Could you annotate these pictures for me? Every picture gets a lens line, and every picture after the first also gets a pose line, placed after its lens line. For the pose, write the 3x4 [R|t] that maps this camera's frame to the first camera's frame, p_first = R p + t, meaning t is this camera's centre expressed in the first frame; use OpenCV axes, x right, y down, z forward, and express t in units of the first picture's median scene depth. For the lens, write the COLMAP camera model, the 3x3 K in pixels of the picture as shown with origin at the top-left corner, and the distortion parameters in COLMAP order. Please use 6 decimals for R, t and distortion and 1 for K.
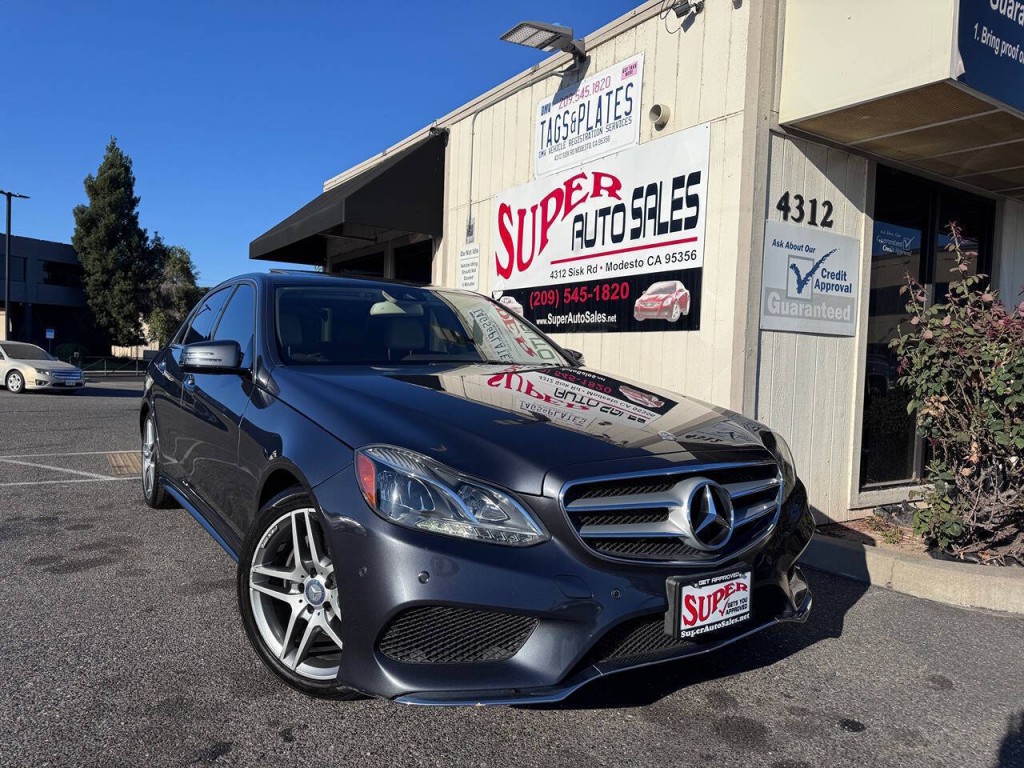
lens RADIAL K [[712.3, 0, 503.5], [0, 712.3, 393.3], [0, 0, 1]] dist [0.126655, -0.181029]
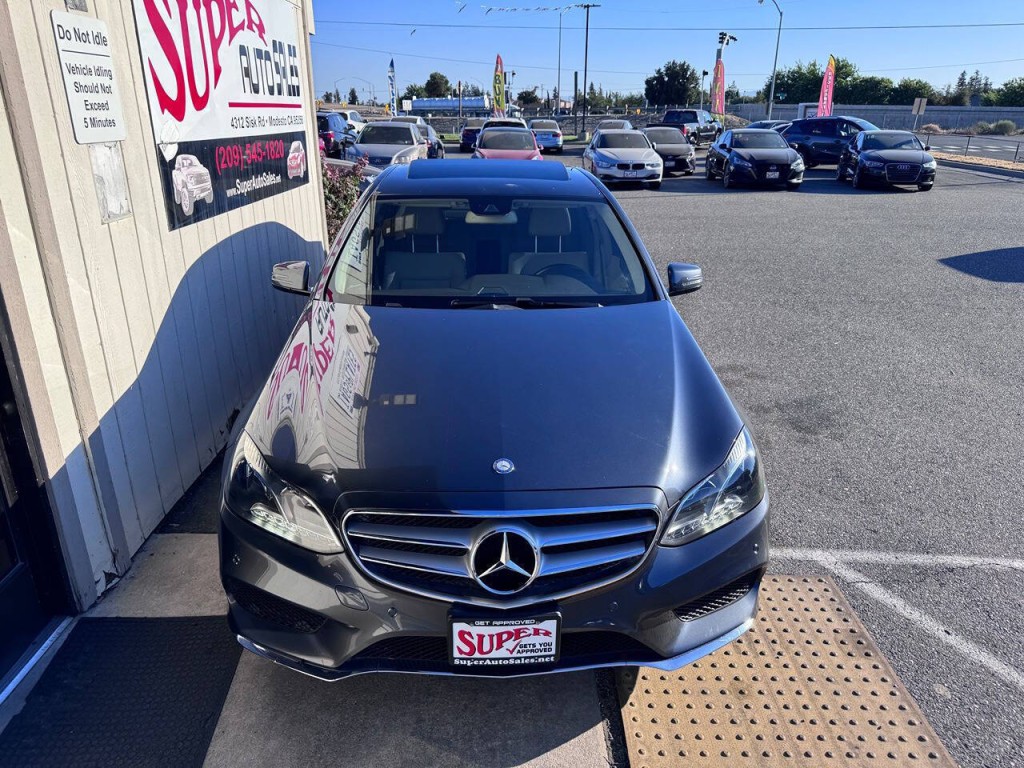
lens RADIAL K [[726.4, 0, 517.1], [0, 726.4, 377.7], [0, 0, 1]] dist [-0.002047, 0.002461]
pose [[-0.847546, -0.217983, 0.483889, -0.638832], [-0.007173, 0.916379, 0.400248, -0.249920], [-0.530673, 0.335758, -0.778237, 1.665465]]
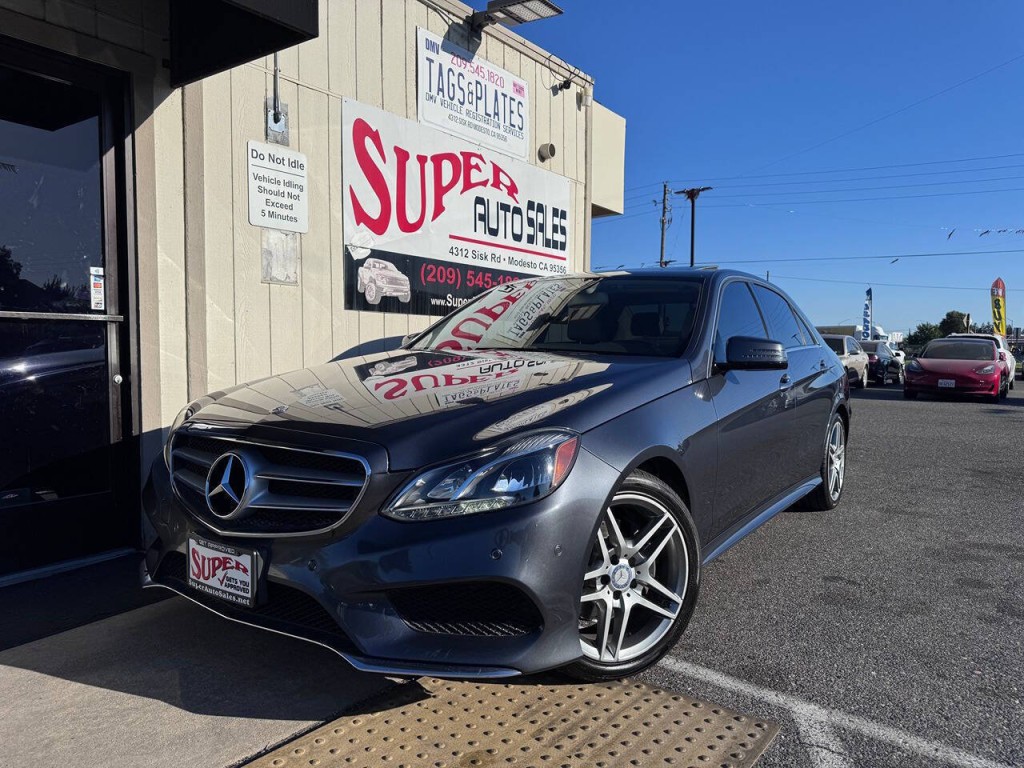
lens RADIAL K [[715.0, 0, 525.5], [0, 715.0, 391.1], [0, 0, 1]] dist [0.124829, -0.187271]
pose [[-0.362527, -0.093301, 0.927291, -0.901851], [0.022985, 0.993779, 0.108977, -0.097430], [-0.931690, 0.060821, -0.358127, 1.387344]]
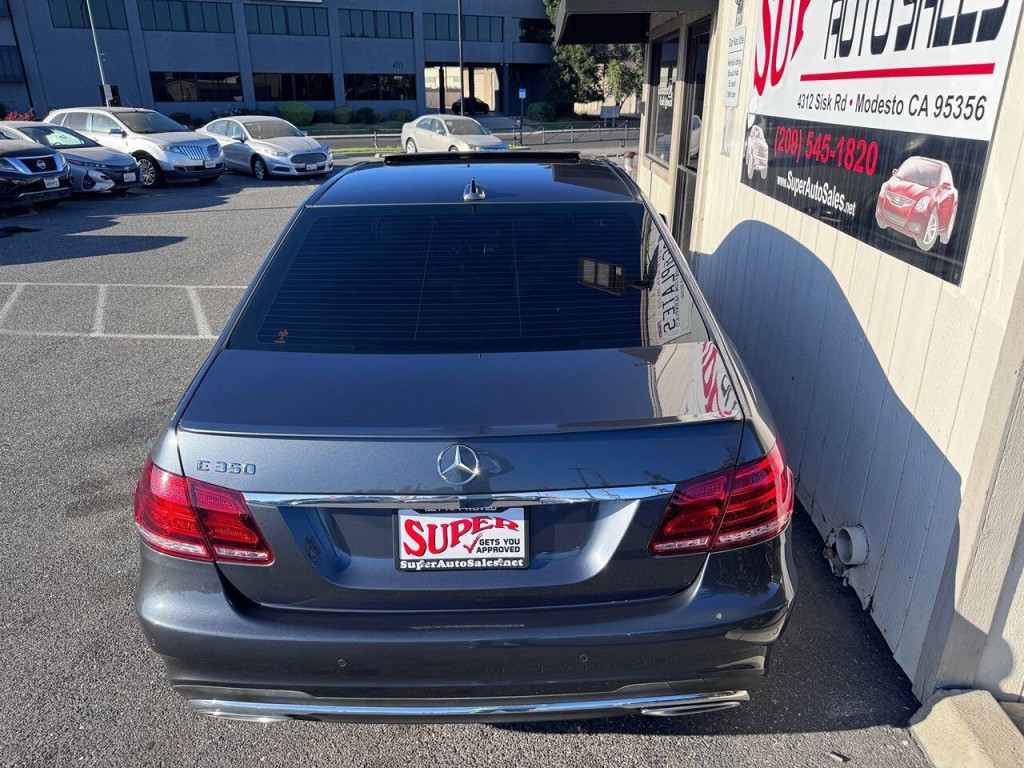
lens RADIAL K [[726.9, 0, 507.9], [0, 726.9, 385.8], [0, 0, 1]] dist [0.000672, -0.000670]
pose [[0.816535, 0.176877, -0.549531, 0.262925], [0.009725, 0.947557, 0.319438, -0.153823], [0.577214, -0.266176, 0.771994, 0.402100]]
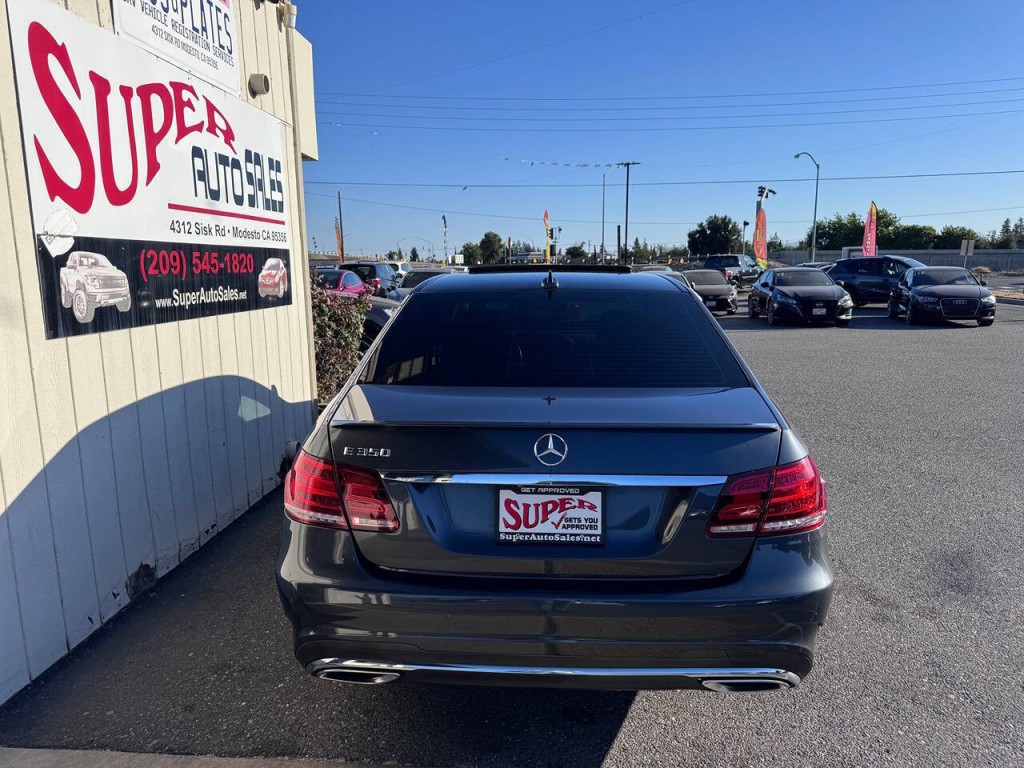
lens RADIAL K [[718.5, 0, 512.0], [0, 718.5, 384.0], [0, 0, 1]] dist [0.025280, -0.037718]
pose [[-0.806131, -0.120127, 0.579416, -0.608001], [0.014153, 0.974983, 0.221829, -0.185986], [-0.591568, 0.187024, -0.784263, 1.494301]]
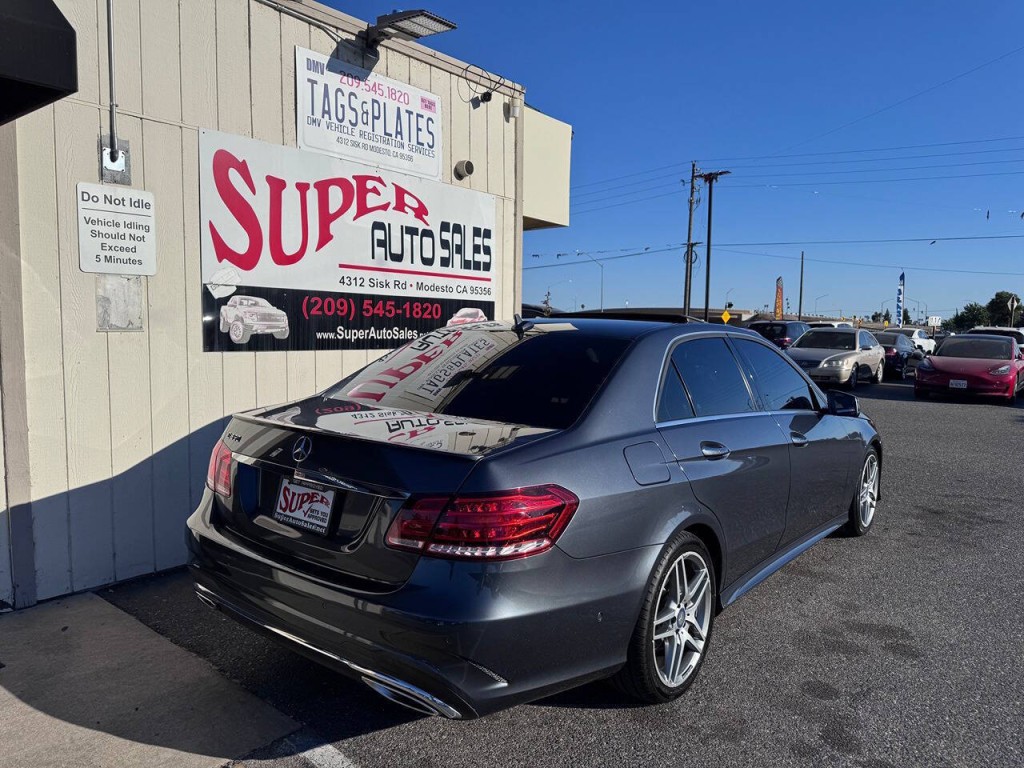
lens RADIAL K [[713.6, 0, 526.4], [0, 713.6, 386.9], [0, 0, 1]] dist [0.127700, -0.192376]
pose [[-0.314167, -0.123540, 0.941295, -0.906682], [0.016894, 0.990613, 0.135652, -0.170522], [-0.949217, 0.058520, -0.309131, 1.185723]]
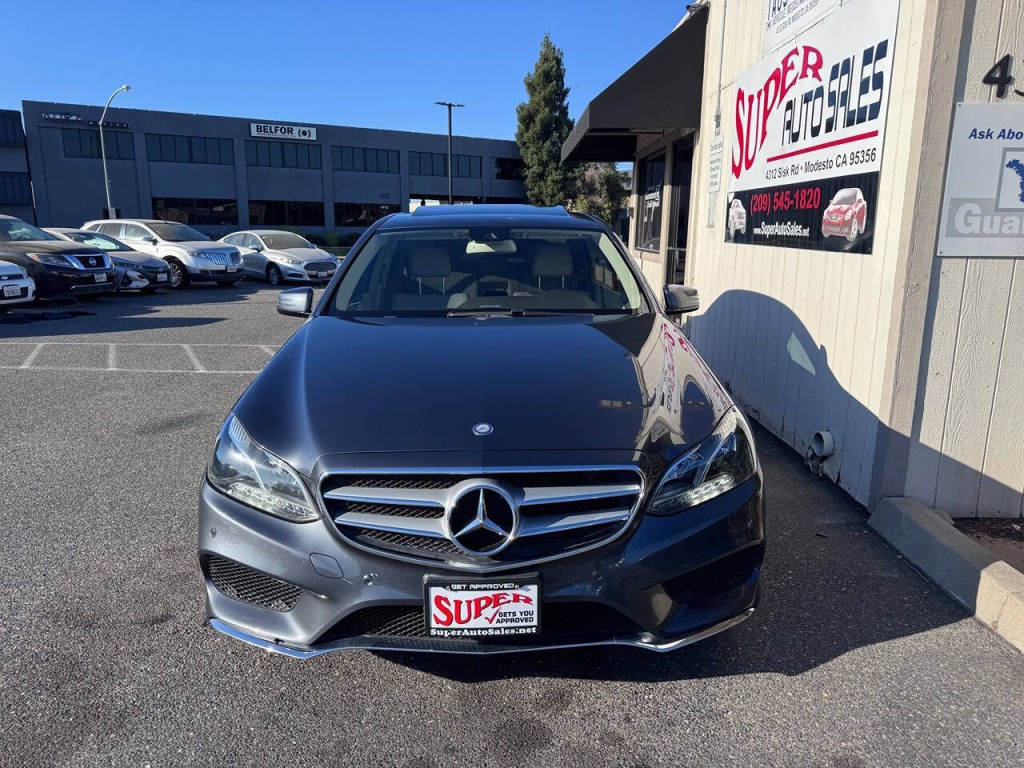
lens RADIAL K [[718.5, 0, 512.0], [0, 718.5, 384.0], [0, 0, 1]] dist [0.025280, -0.037718]
pose [[0.841637, 0.084941, -0.533322, 0.323455], [0.000203, 0.987503, 0.157599, -0.062674], [0.540044, -0.132749, 0.831102, 0.105383]]
